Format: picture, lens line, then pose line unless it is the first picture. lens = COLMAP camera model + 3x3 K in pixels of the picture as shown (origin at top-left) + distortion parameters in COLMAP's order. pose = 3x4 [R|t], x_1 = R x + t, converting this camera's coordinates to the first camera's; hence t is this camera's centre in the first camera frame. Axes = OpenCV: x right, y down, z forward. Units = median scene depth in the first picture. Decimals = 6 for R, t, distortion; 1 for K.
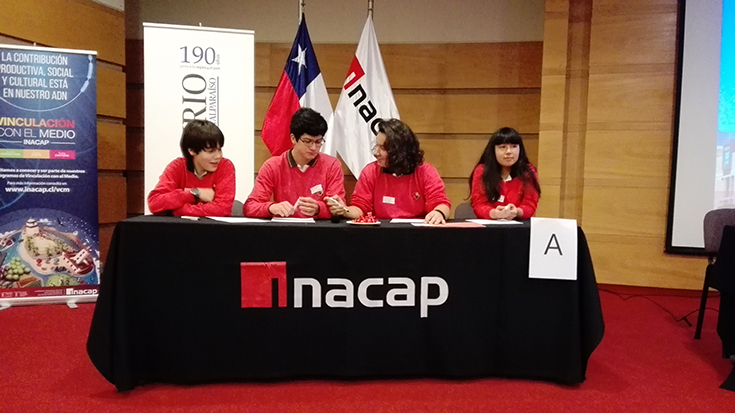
lens RADIAL K [[586.3, 0, 367.5], [0, 586.3, 206.5], [0, 0, 1]] dist [0.106551, -0.230662]
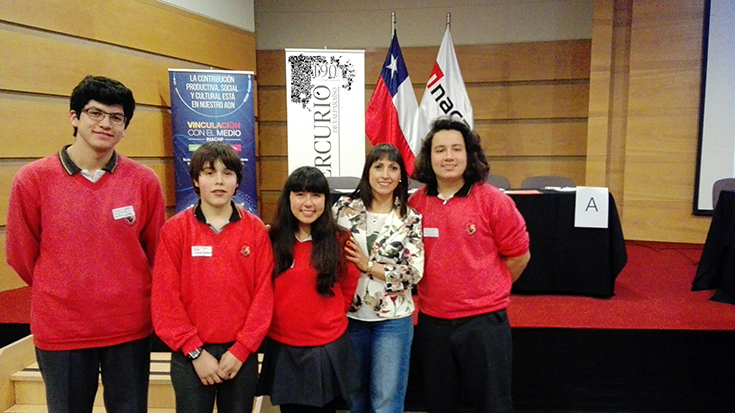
lens RADIAL K [[586.3, 0, 367.5], [0, 586.3, 206.5], [0, 0, 1]] dist [0.106551, -0.230662]
pose [[0.995835, -0.013110, -0.090226, -0.058273], [0.016714, 0.999087, 0.039306, 0.001085], [0.089628, -0.040650, 0.995145, -0.277688]]
